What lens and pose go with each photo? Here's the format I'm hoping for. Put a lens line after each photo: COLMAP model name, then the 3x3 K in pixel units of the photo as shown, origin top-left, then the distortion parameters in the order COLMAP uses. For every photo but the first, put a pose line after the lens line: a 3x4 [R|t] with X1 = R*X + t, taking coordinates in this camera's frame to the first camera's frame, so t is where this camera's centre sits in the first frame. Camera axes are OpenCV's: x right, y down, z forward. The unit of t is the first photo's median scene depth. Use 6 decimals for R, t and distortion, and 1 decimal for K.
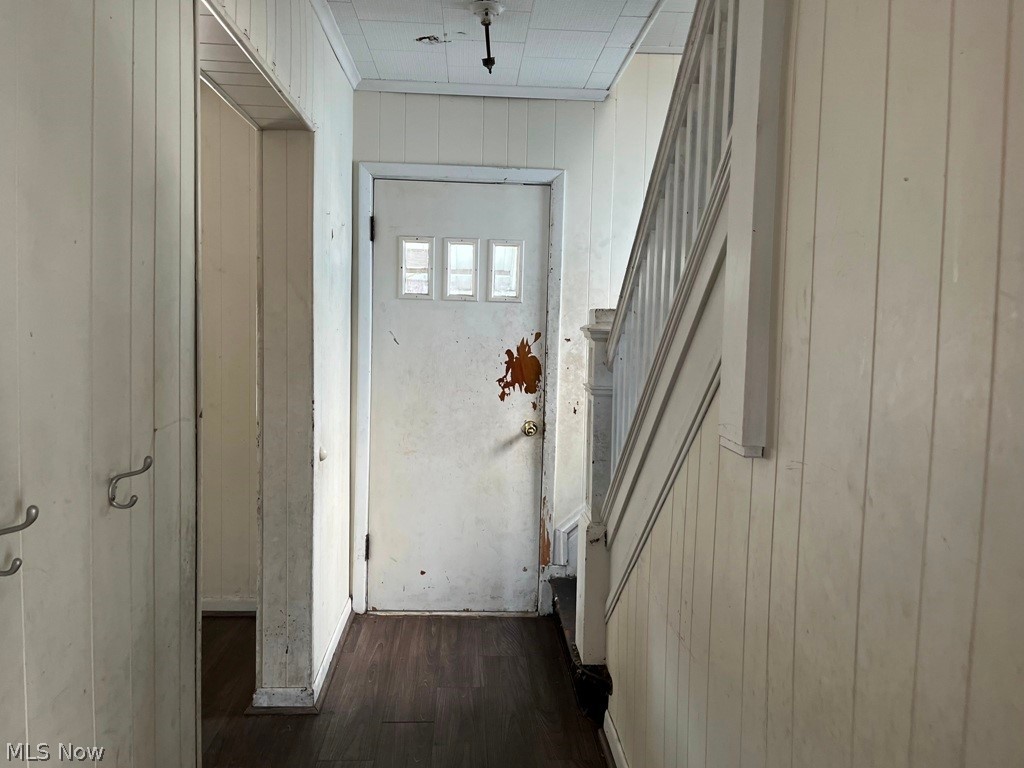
lens RADIAL K [[777.7, 0, 514.3], [0, 777.7, 378.2], [0, 0, 1]] dist [0.036773, -0.057239]
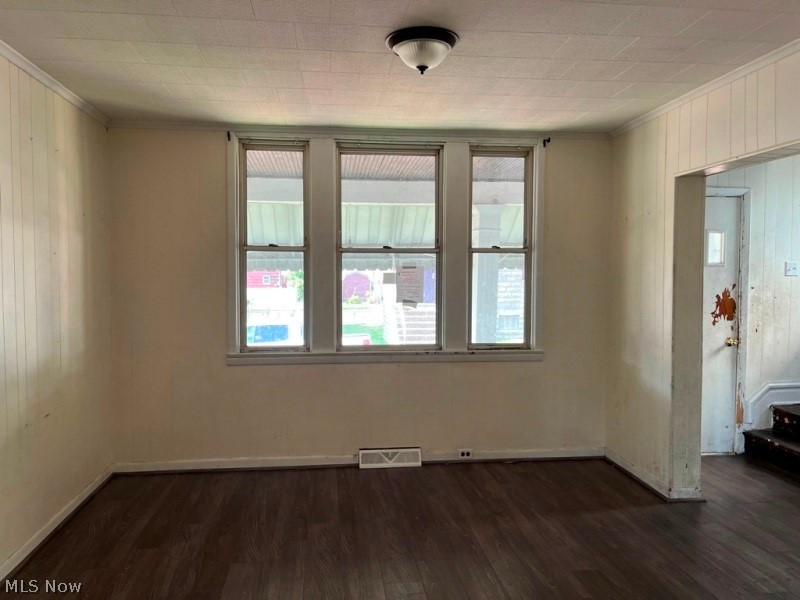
lens RADIAL K [[607.6, 0, 398.4], [0, 607.6, 302.2], [0, 0, 1]] dist [0.036773, -0.057239]
pose [[0.998071, -0.023927, 0.057280, -0.769714], [0.025407, 0.999358, -0.025251, -0.004786], [-0.056639, 0.026658, 0.998039, -0.272451]]
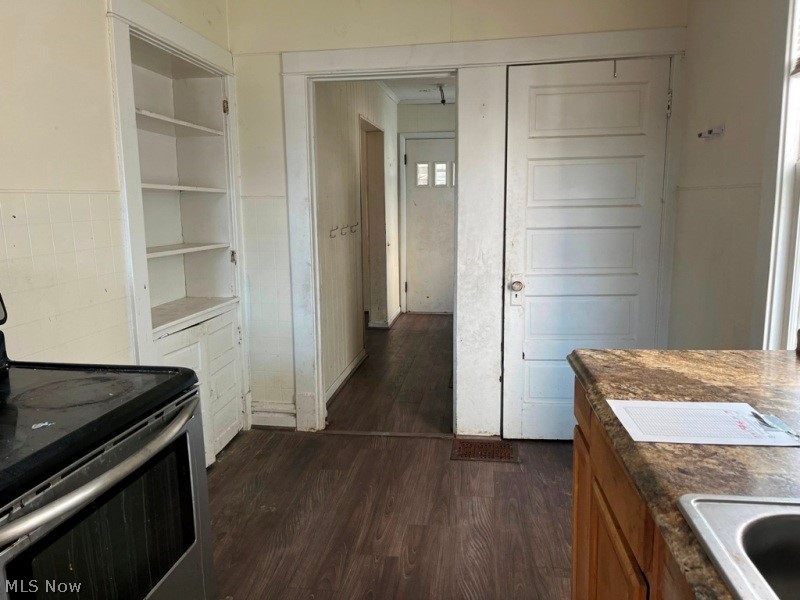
lens RADIAL K [[607.6, 0, 401.4], [0, 607.6, 301.1], [0, 0, 1]] dist [0.036773, -0.057239]
pose [[0.978357, -0.000063, -0.206926, 0.206872], [0.018545, 0.996002, 0.087380, 0.089984], [0.206094, -0.089327, 0.974447, -0.937910]]
